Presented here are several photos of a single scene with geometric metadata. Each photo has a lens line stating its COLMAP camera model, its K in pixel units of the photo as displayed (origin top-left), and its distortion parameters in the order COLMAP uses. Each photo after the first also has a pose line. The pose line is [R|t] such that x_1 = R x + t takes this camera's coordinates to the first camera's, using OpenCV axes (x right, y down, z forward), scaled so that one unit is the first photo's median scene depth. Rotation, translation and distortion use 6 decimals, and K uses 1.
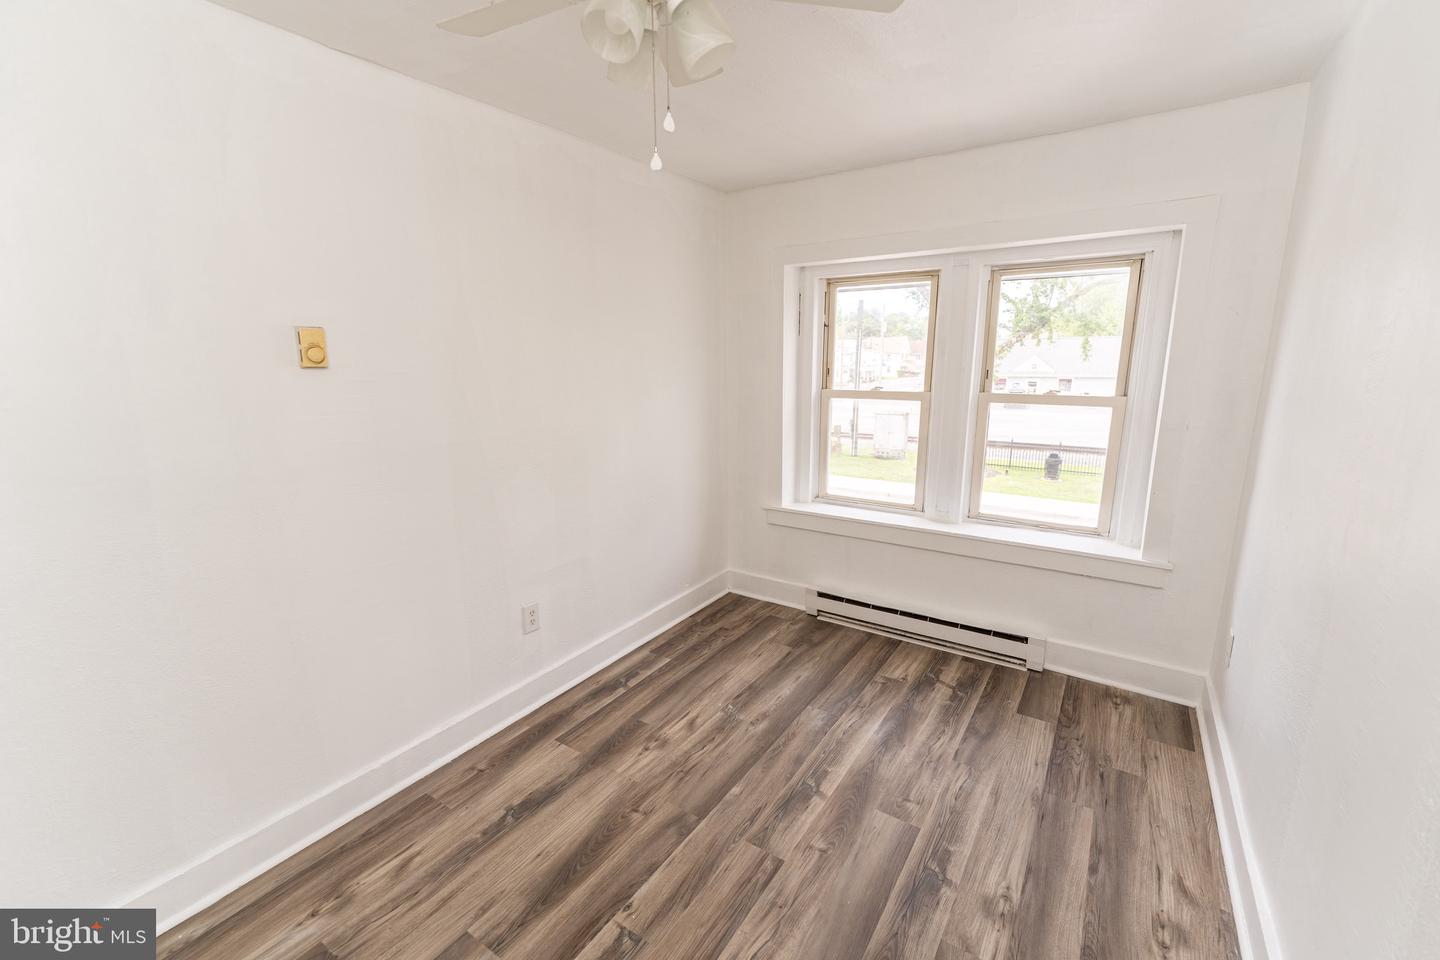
lens RADIAL K [[618.8, 0, 701.2], [0, 618.8, 492.6], [0, 0, 1]] dist [0.000567, -0.000160]
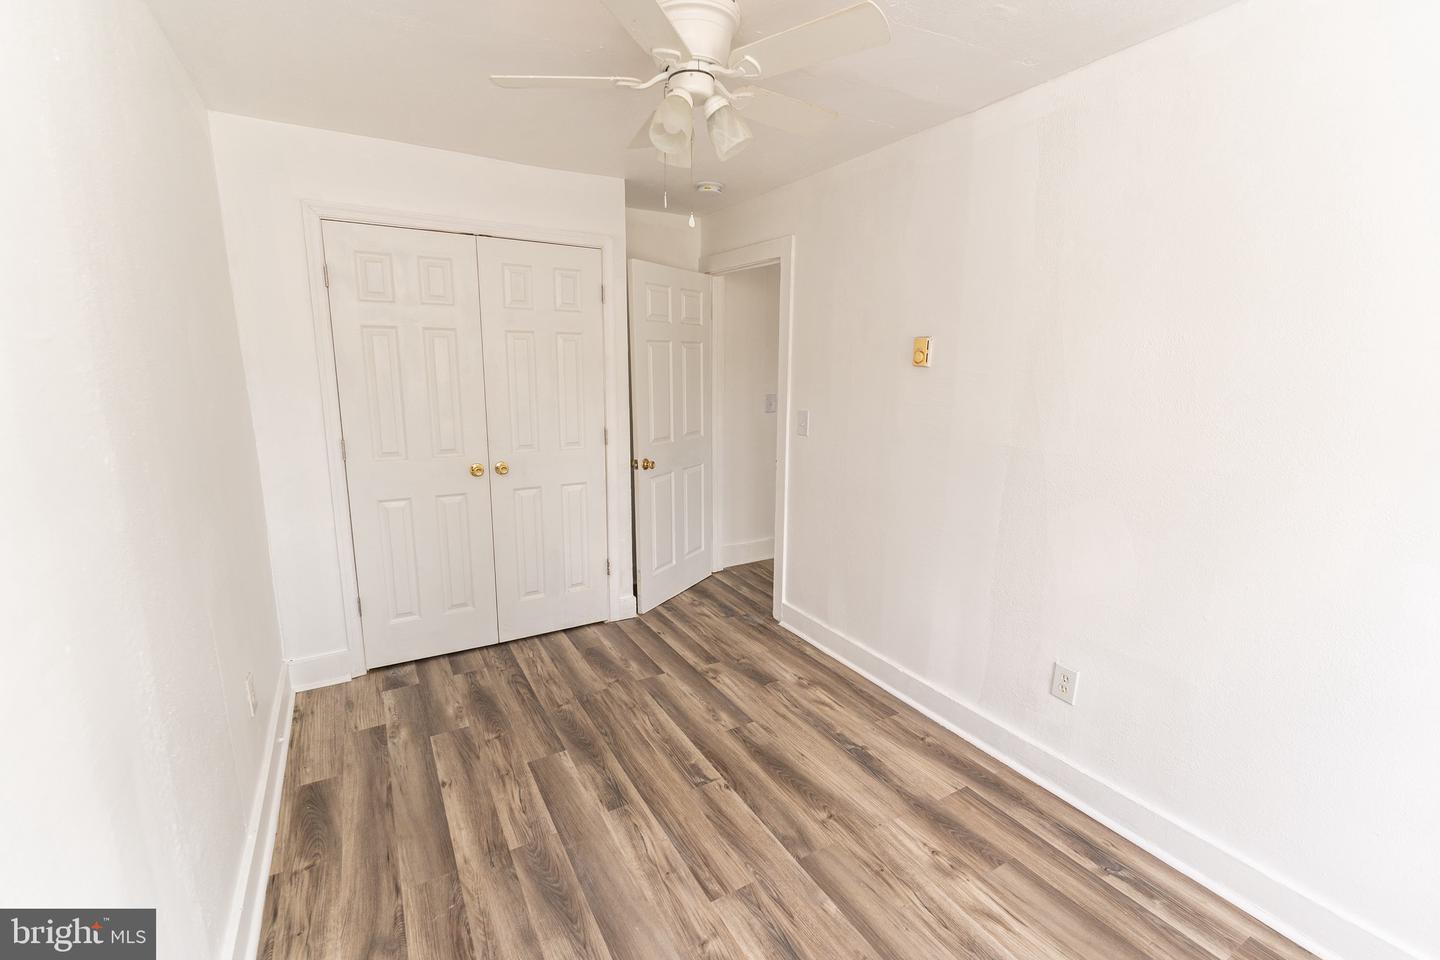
lens RADIAL K [[601.4, 0, 693.8], [0, 601.4, 477.0], [0, 0, 1]] dist [-0.000830, -0.000390]
pose [[-0.445202, 0.181499, -0.876843, 0.749693], [-0.192142, 0.937068, 0.291522, -0.239279], [0.874572, 0.298265, -0.382311, 1.030996]]
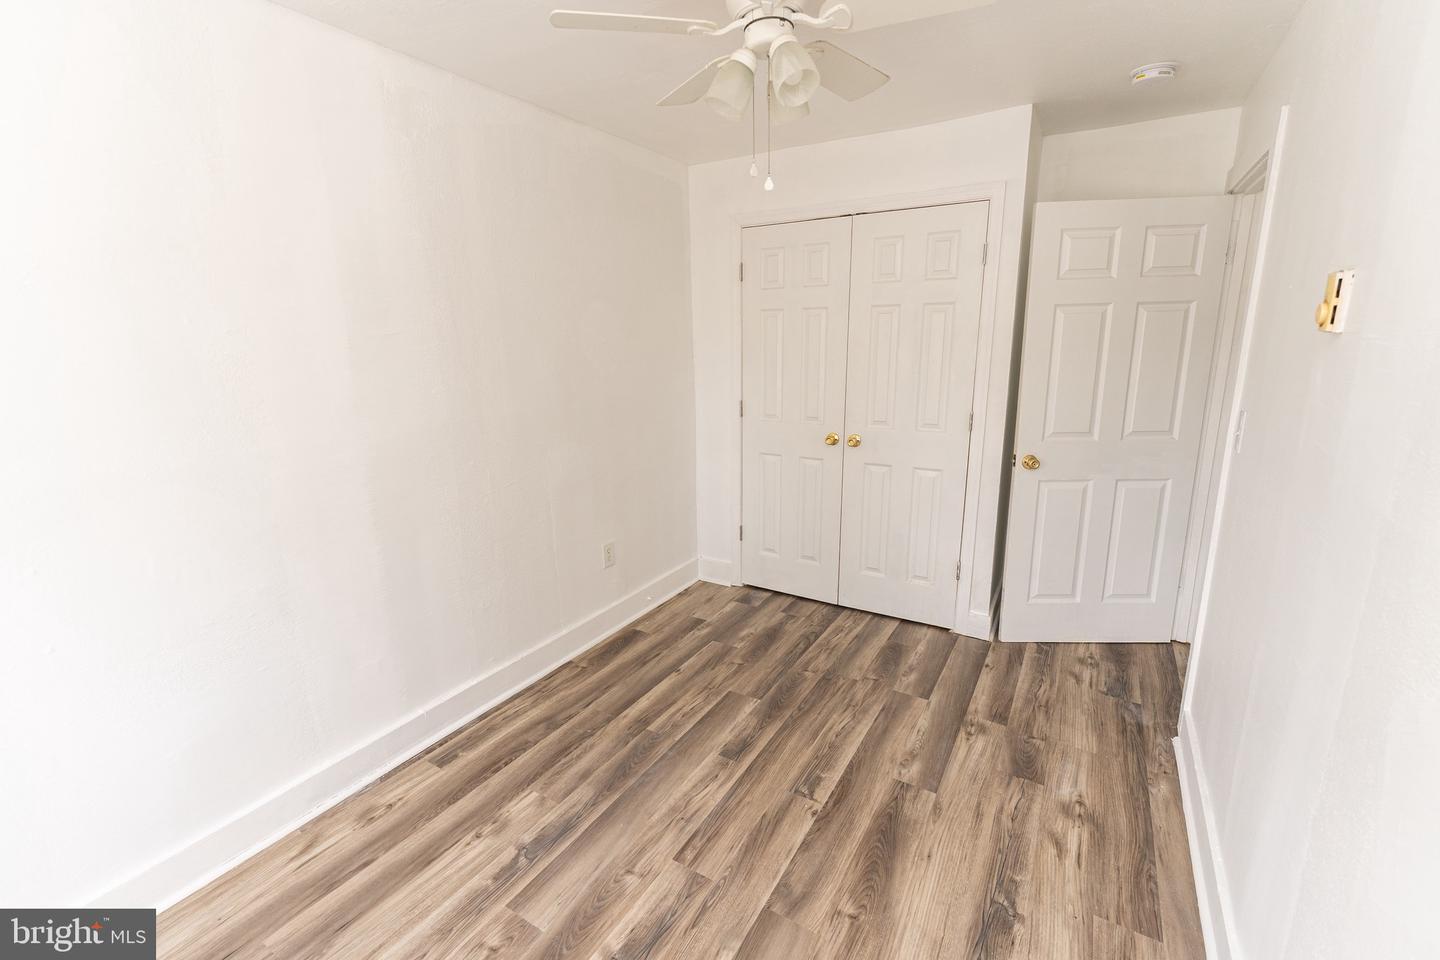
lens RADIAL K [[606.2, 0, 711.0], [0, 606.2, 477.3], [0, 0, 1]] dist [-0.000066, -0.000228]
pose [[-0.997507, 0.045696, -0.053765, 0.089232], [0.018342, 0.903701, 0.427770, -0.322734], [0.068135, 0.425718, -0.902287, 1.464495]]
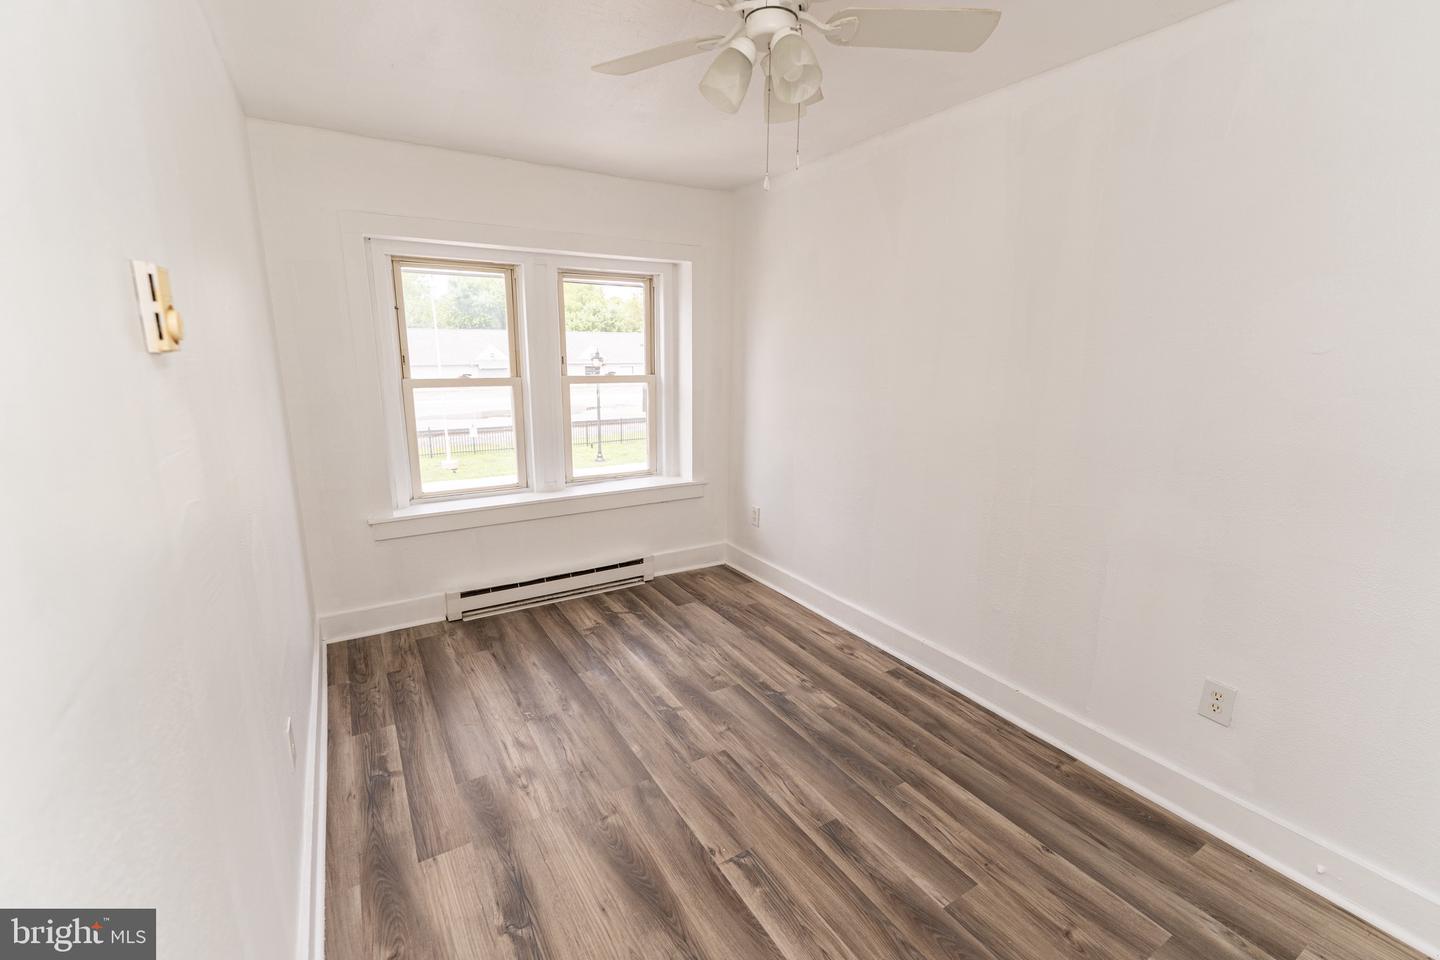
lens RADIAL K [[632.8, 0, 720.0], [0, 632.8, 480.0], [0, 0, 1]] dist [0.000092, -0.000192]
pose [[0.389193, -0.180336, 0.903331, -0.836440], [0.187861, 0.975578, 0.113821, -0.072228], [-0.901797, 0.125403, 0.413566, 0.377982]]
